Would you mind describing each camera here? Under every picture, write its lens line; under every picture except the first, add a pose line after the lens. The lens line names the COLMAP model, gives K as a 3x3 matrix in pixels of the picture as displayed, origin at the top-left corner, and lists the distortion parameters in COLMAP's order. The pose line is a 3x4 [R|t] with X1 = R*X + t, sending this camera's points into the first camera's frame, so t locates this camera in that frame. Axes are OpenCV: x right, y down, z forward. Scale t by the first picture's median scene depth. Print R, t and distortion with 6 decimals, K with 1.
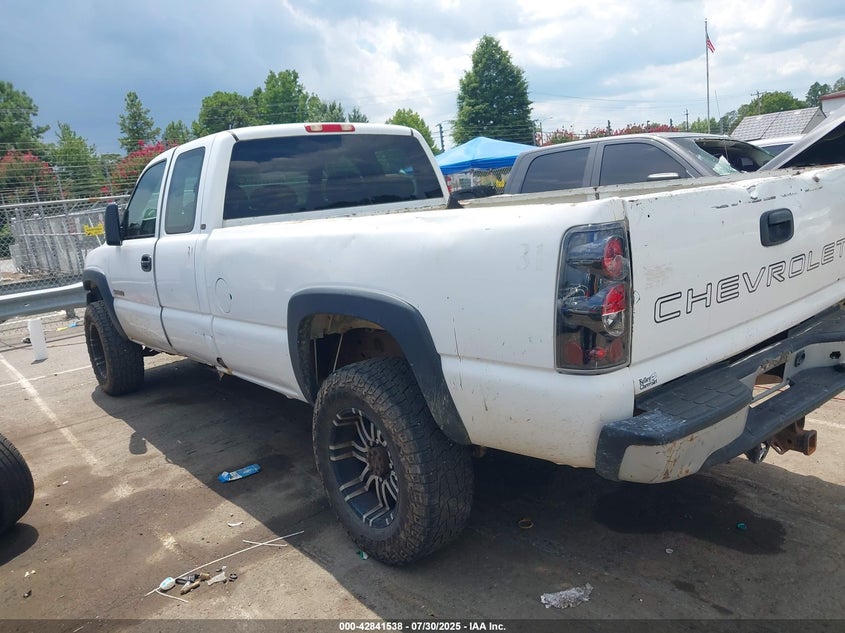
lens RADIAL K [[693.5, 0, 422.5], [0, 693.5, 316.5], [0, 0, 1]] dist [0.003373, 0.001095]
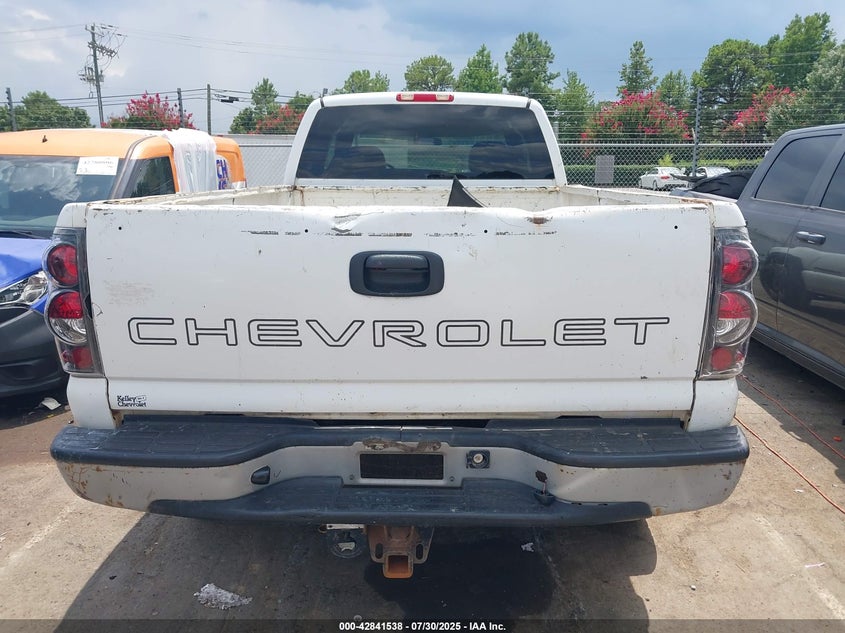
lens RADIAL K [[679.0, 0, 411.3], [0, 679.0, 316.5], [0, 0, 1]] dist [-0.001046, -0.005684]
pose [[0.753704, 0.239098, -0.612178, 0.466300], [-0.192254, 0.970941, 0.142519, -0.090797], [0.628465, 0.010276, 0.777770, 0.209314]]
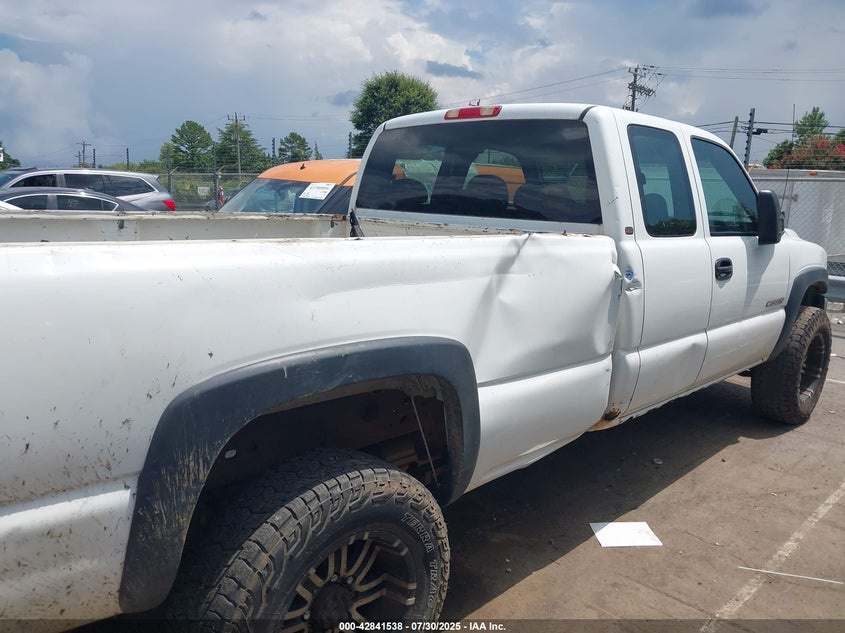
lens RADIAL K [[679.0, 0, 411.3], [0, 679.0, 316.5], [0, 0, 1]] dist [-0.001046, -0.005684]
pose [[0.132778, 0.278506, -0.951212, 0.608515], [-0.216013, 0.944771, 0.246467, -0.202793], [0.967320, 0.172749, 0.185605, 0.736128]]
